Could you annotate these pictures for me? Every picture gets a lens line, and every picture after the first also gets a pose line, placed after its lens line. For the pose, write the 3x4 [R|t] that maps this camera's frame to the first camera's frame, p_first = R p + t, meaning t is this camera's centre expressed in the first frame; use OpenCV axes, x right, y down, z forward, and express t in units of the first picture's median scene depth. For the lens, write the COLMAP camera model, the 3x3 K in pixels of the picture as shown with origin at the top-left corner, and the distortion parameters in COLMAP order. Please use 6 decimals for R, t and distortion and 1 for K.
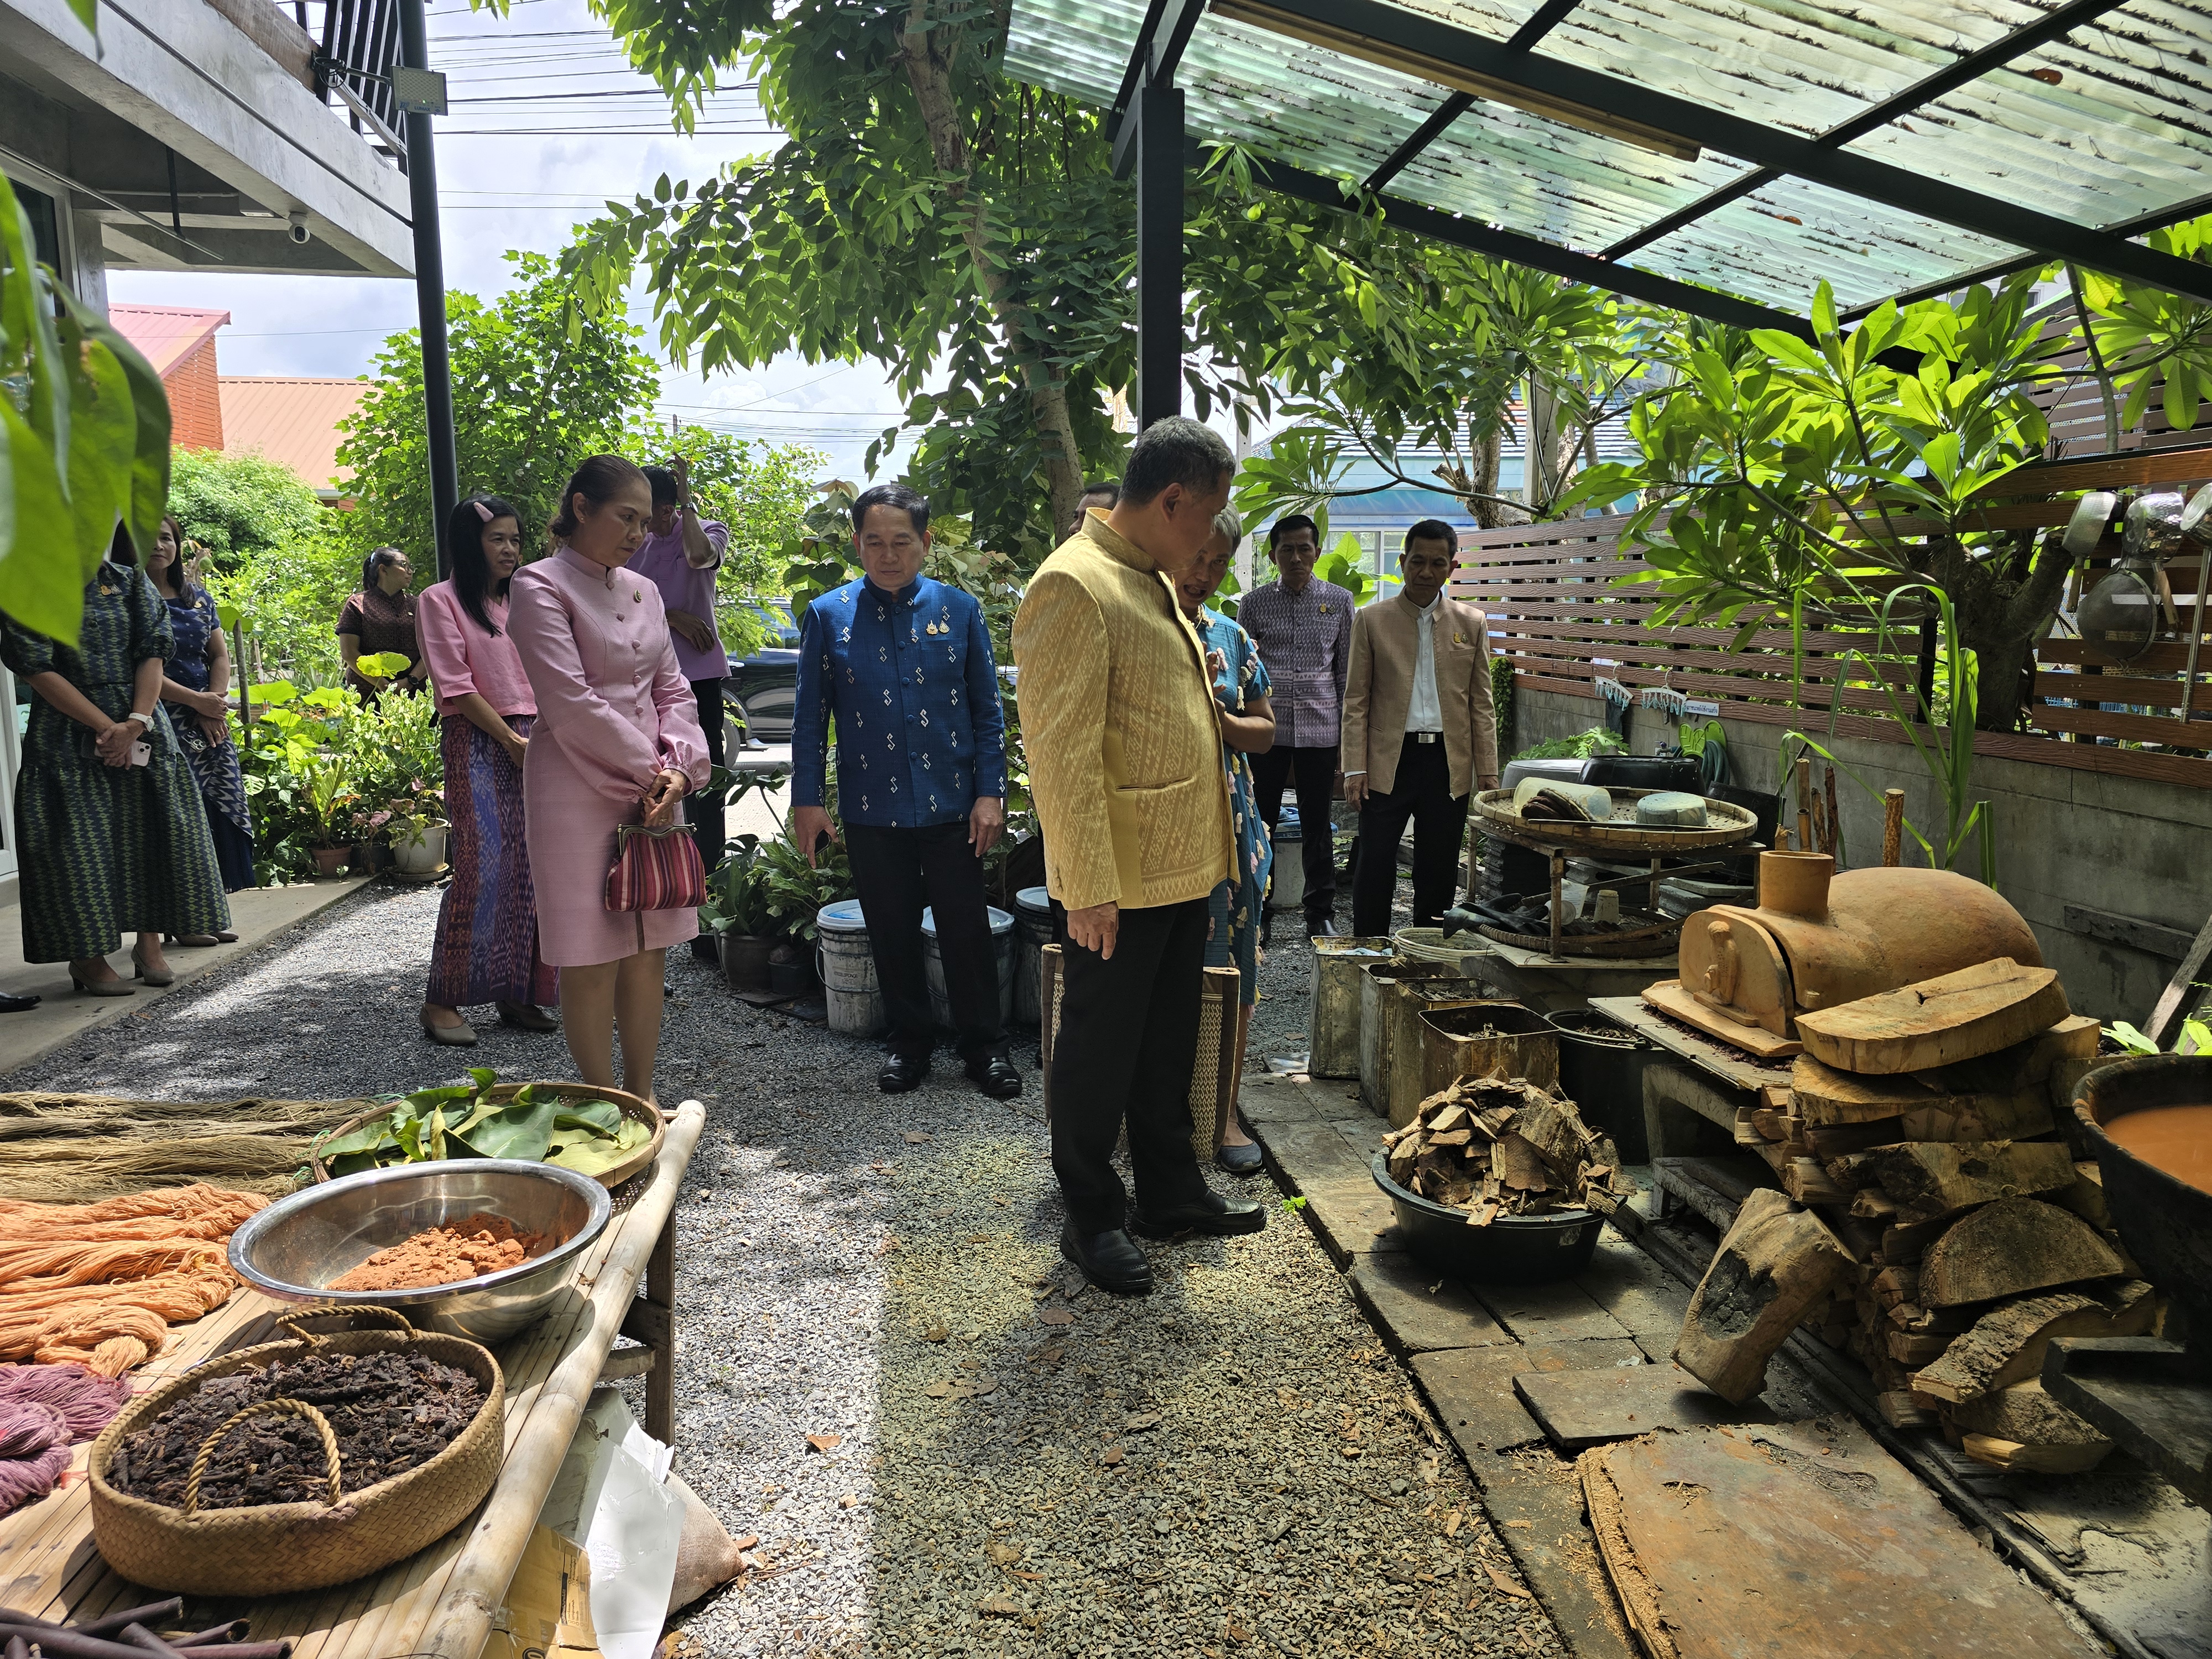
lens RADIAL K [[1492.0, 0, 1106.1], [0, 1492.0, 831.8], [0, 0, 1]] dist [0.030785, 0.000202]
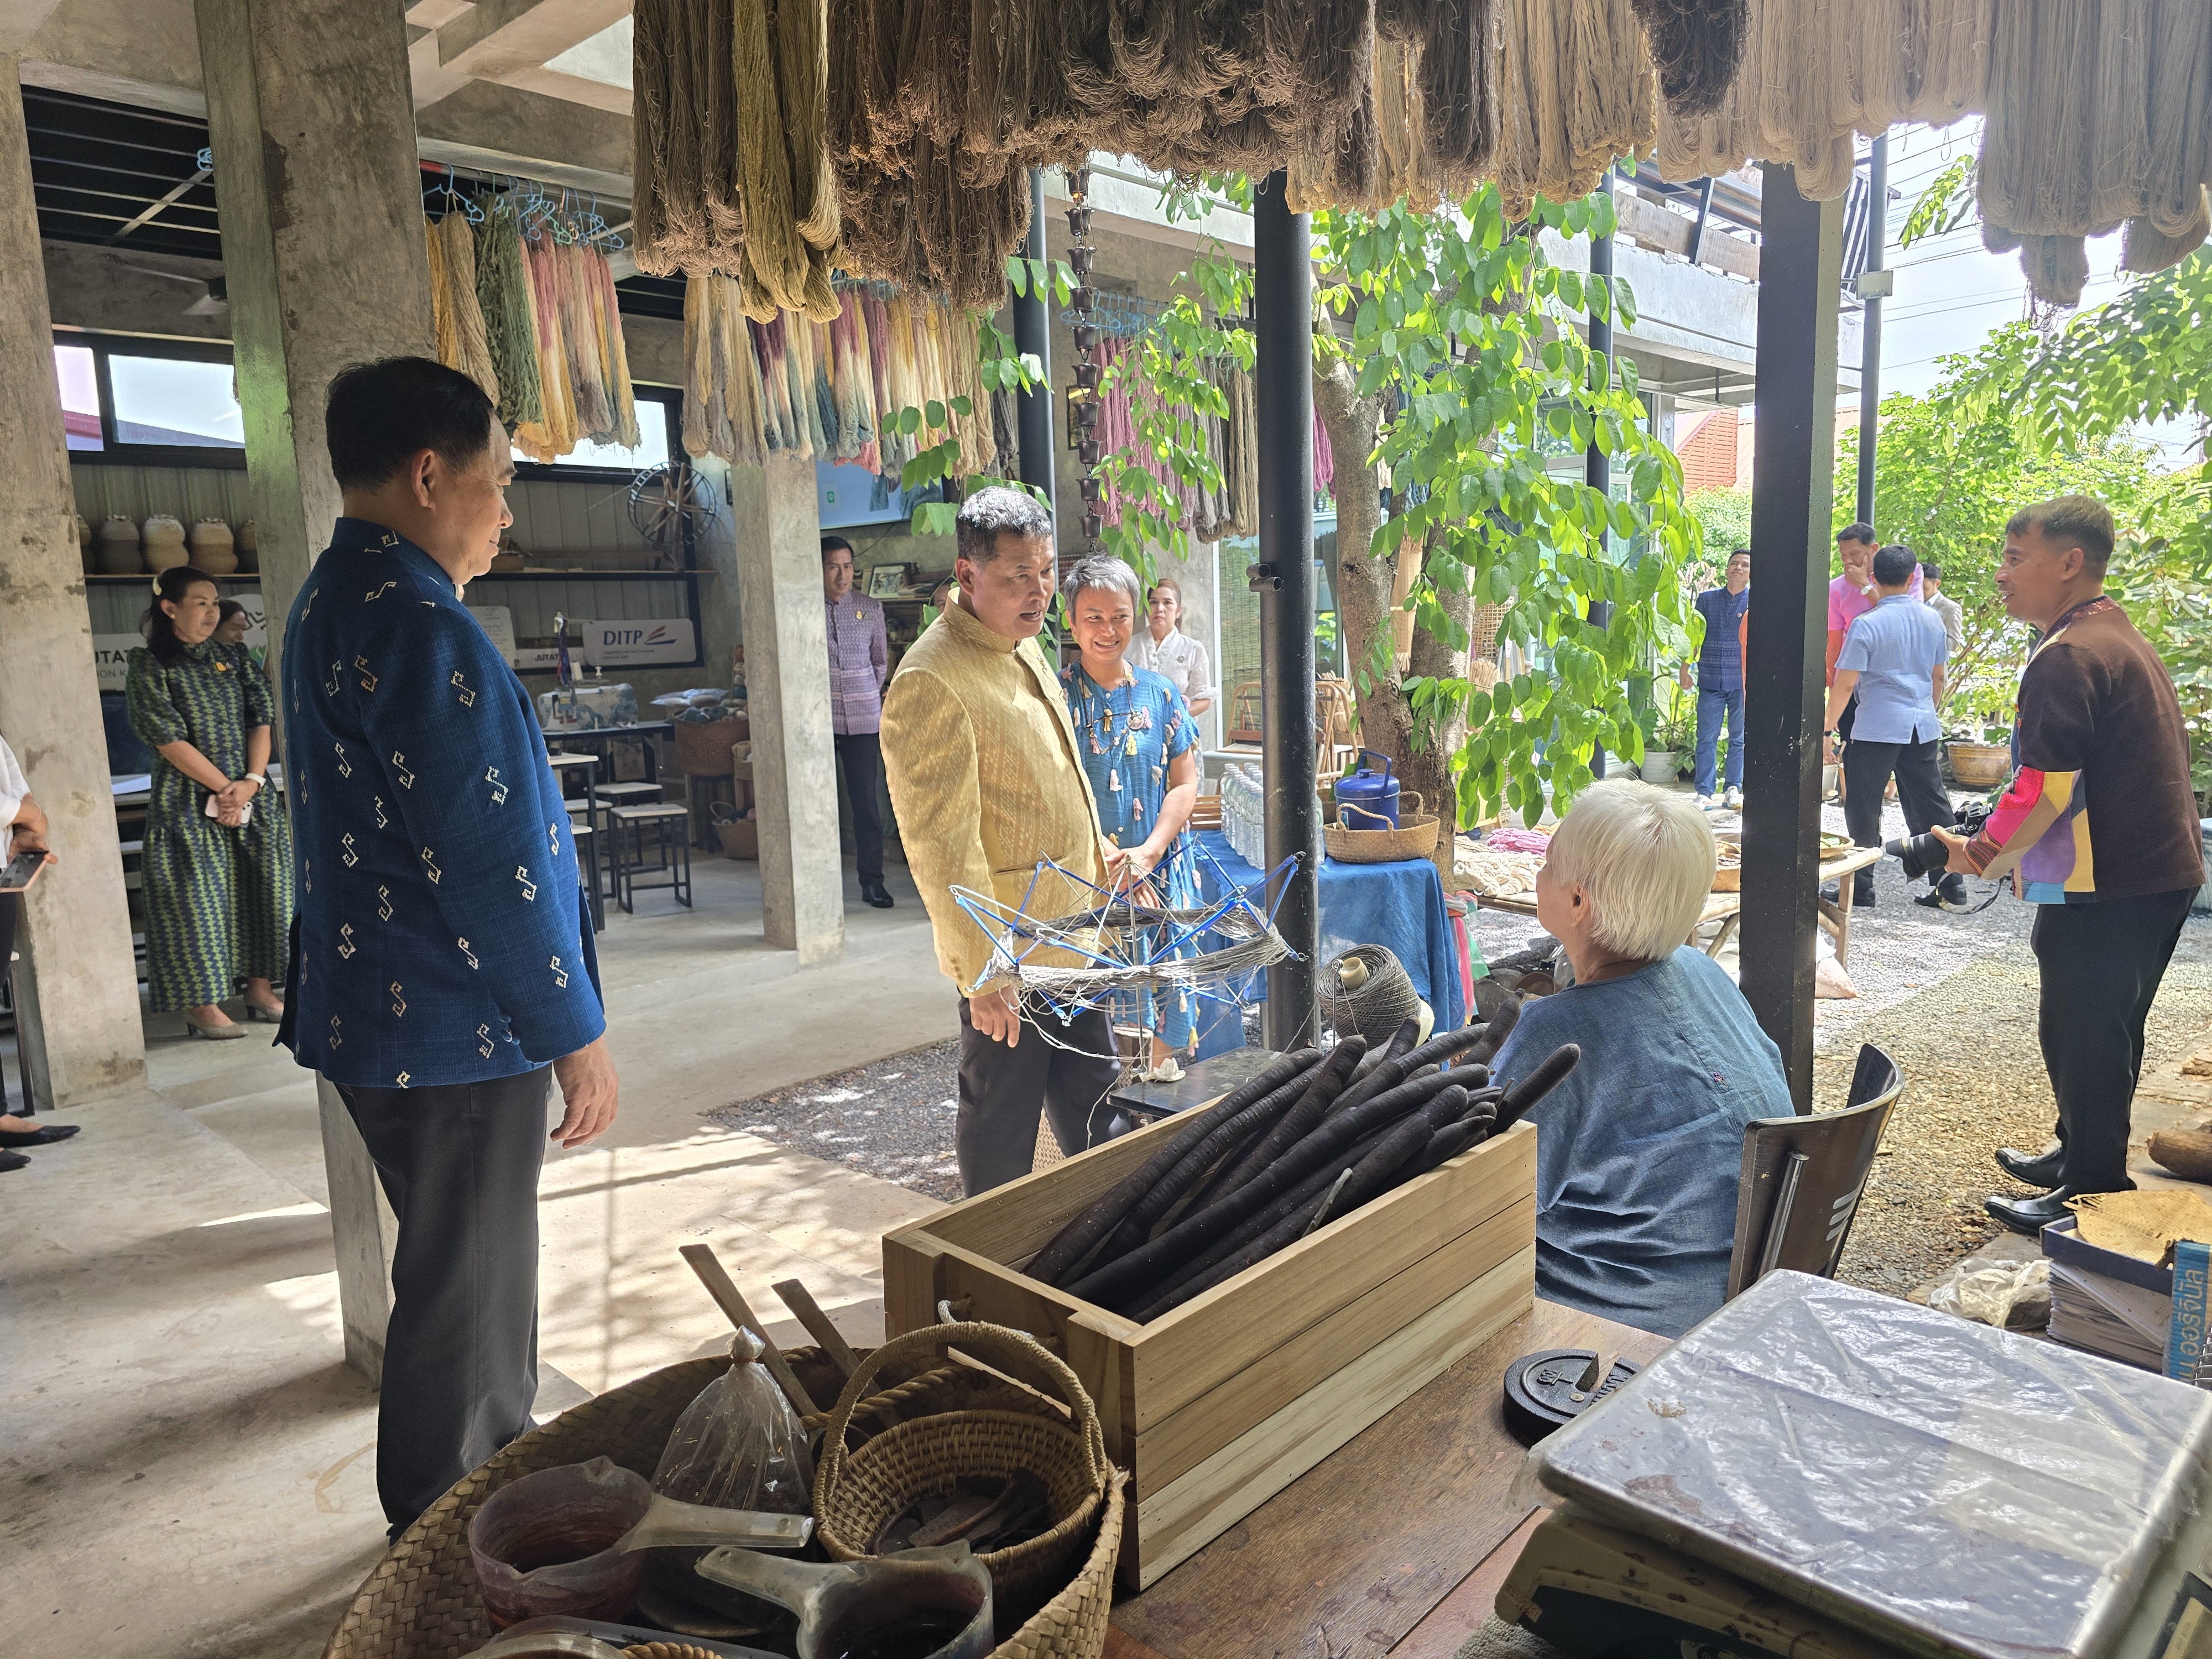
lens RADIAL K [[1492.0, 0, 1108.2], [0, 1492.0, 833.3], [0, 0, 1]] dist [0.030785, 0.000202]
pose [[0.624703, 0.075539, -0.777200, 0.277151], [-0.076856, 0.996425, 0.035070, 0.067754], [0.777071, 0.037824, 0.628275, -0.518350]]
